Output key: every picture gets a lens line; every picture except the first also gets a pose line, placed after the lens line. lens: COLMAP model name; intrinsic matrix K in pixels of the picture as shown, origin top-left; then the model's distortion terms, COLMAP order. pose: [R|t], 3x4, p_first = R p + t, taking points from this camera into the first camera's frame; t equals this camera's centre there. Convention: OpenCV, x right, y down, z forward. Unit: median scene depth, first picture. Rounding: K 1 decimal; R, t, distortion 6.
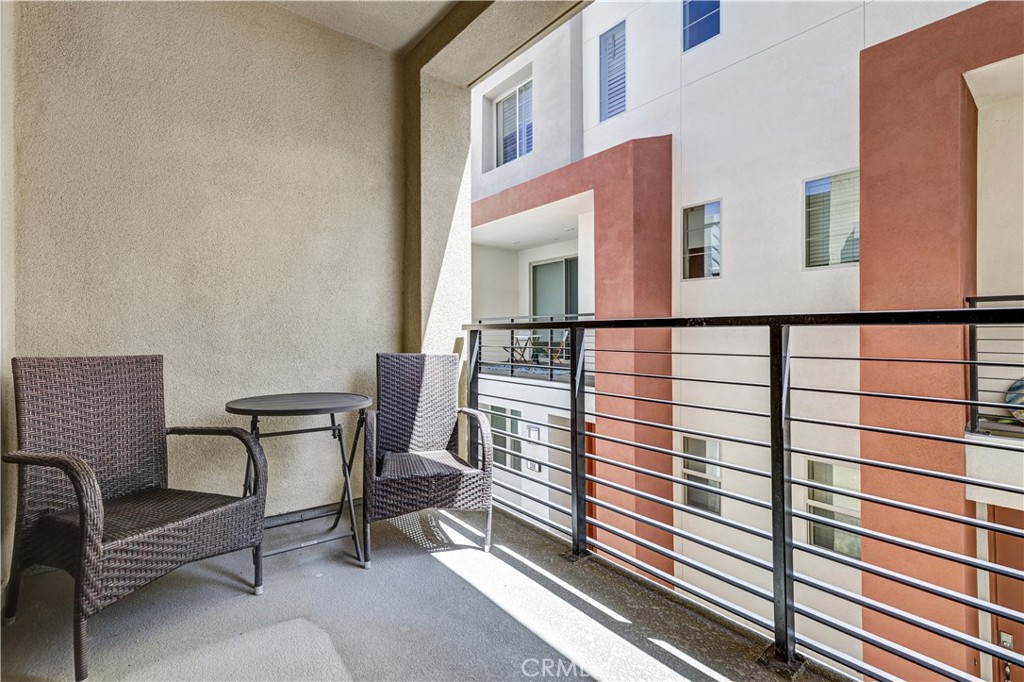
lens RADIAL K [[461.3, 0, 512.1], [0, 461.3, 336.0], [0, 0, 1]] dist [0.000156, -0.000666]
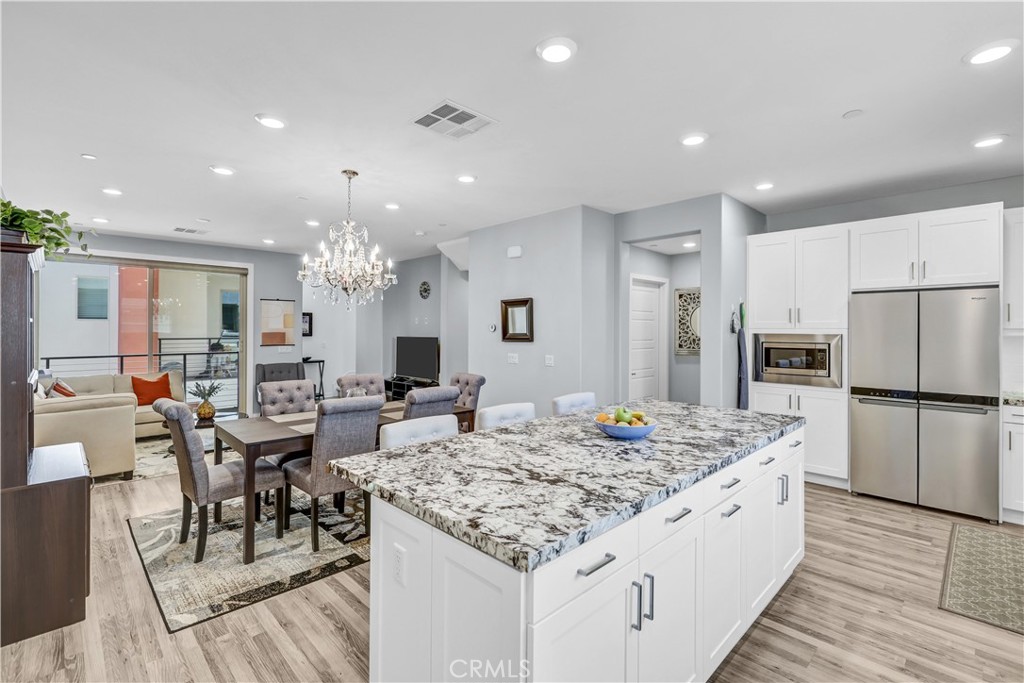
lens RADIAL K [[461.3, 0, 515.0], [0, 461.3, 333.0], [0, 0, 1]] dist [0.000156, -0.000666]
pose [[-0.103330, -0.007549, 0.994619, -4.153348], [0.006157, 0.999947, 0.008229, -0.234167], [-0.994628, 0.006974, -0.103278, -1.883127]]
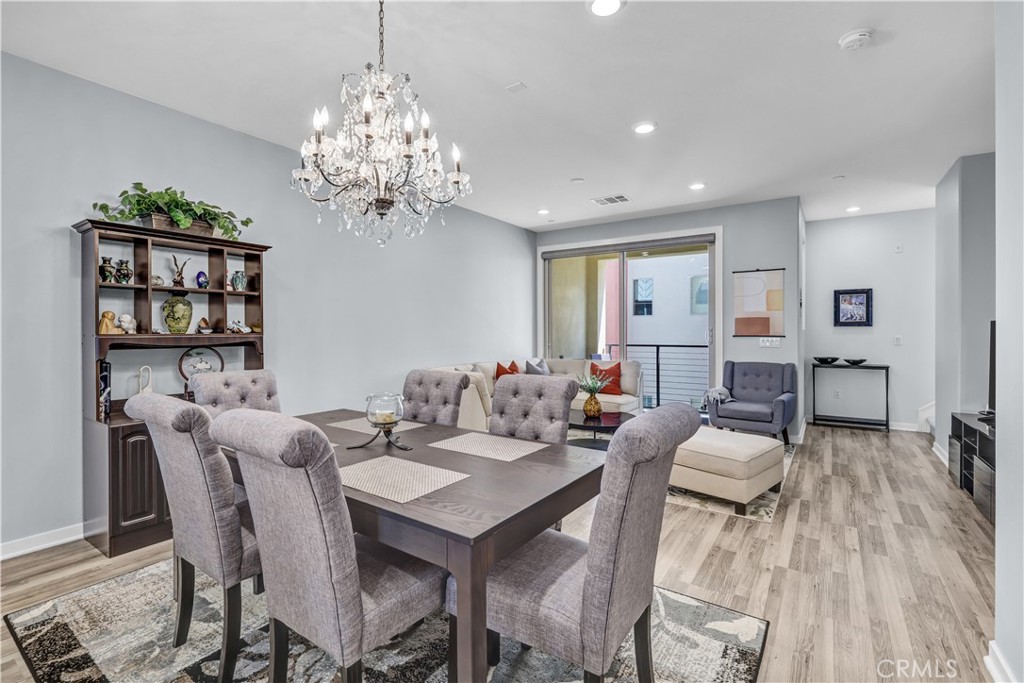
lens RADIAL K [[461.3, 0, 512.9], [0, 461.3, 334.3], [0, 0, 1]] dist [0.000156, -0.000666]
pose [[0.956882, -0.000246, 0.290475, -2.254692], [0.001032, 0.999996, -0.002553, -0.118855], [-0.290474, 0.002743, 0.956879, -2.431111]]
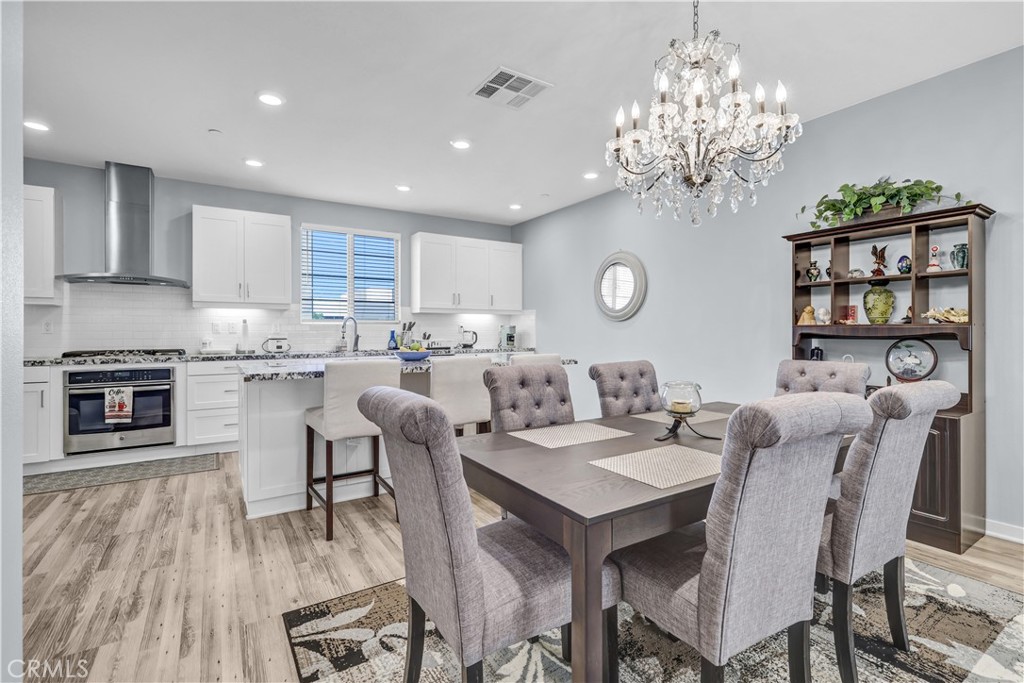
lens RADIAL K [[461.3, 0, 516.6], [0, 461.3, 335.2], [0, 0, 1]] dist [0.000156, -0.000666]
pose [[-0.090702, 0.011794, -0.995808, -1.292041], [-0.006155, 0.999904, 0.012403, -0.102220], [0.995859, 0.007254, -0.090620, -1.690440]]
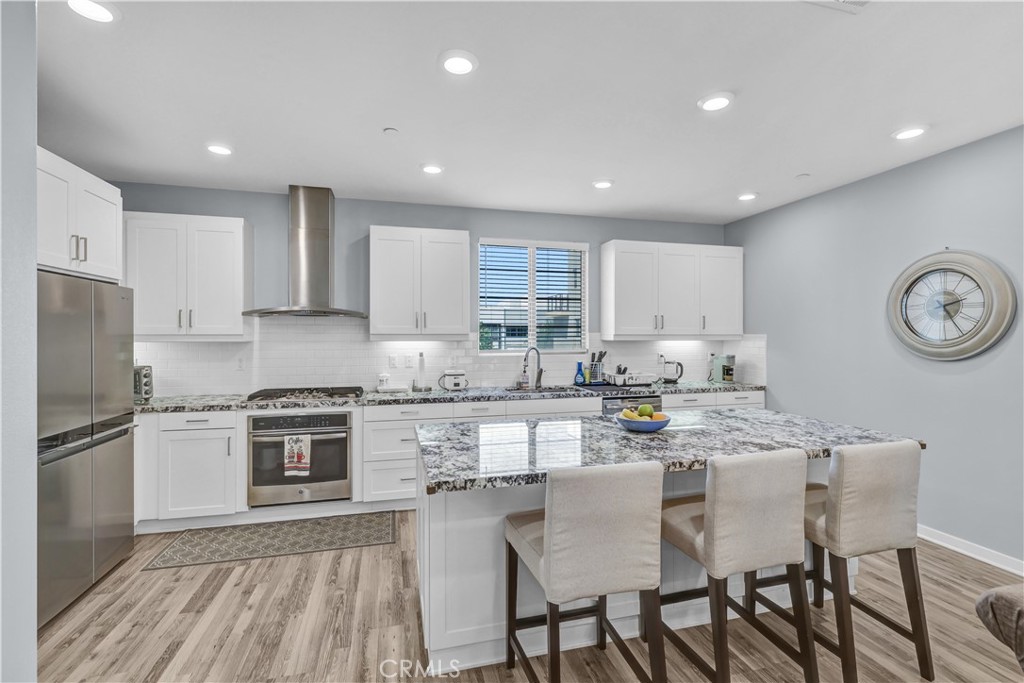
lens RADIAL K [[461.3, 0, 519.3], [0, 461.3, 343.1], [0, 0, 1]] dist [0.000156, -0.000666]
pose [[-0.393985, 0.015583, -0.918985, -1.796944], [-0.005752, 0.999795, 0.019419, -0.231955], [0.919099, 0.012936, -0.393814, -2.076420]]
